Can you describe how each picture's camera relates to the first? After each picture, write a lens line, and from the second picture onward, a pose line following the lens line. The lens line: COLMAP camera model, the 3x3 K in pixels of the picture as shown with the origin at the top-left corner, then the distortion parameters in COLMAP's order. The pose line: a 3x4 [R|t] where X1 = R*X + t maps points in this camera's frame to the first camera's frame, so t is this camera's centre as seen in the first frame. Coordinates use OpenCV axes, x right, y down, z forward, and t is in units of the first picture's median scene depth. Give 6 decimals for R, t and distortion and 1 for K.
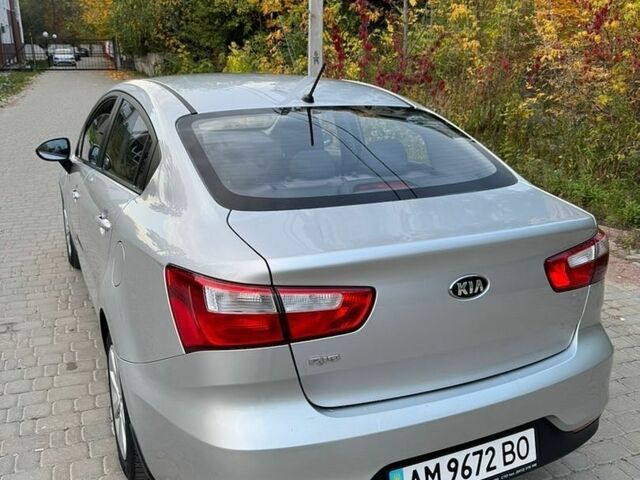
lens RADIAL K [[555.1, 0, 323.0], [0, 555.1, 246.8], [0, 0, 1]] dist [0.085033, -0.114191]
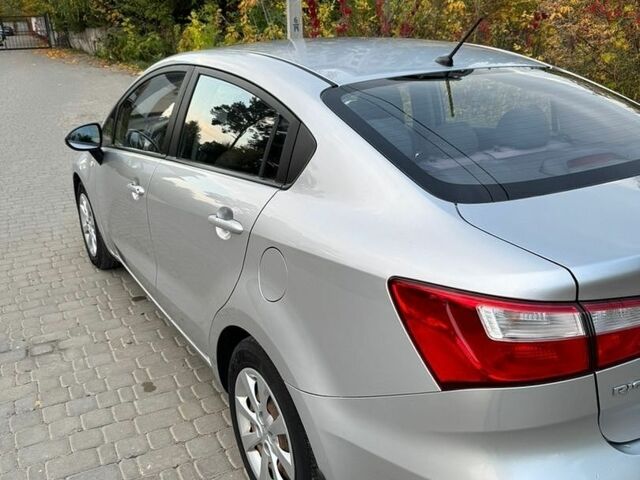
lens RADIAL K [[555.1, 0, 338.7], [0, 555.1, 245.0], [0, 0, 1]] dist [0.085033, -0.114191]
pose [[0.993412, -0.070482, 0.090356, -0.385626], [0.066197, 0.996574, 0.049573, -0.054451], [-0.093540, -0.043265, 0.994675, 0.206172]]
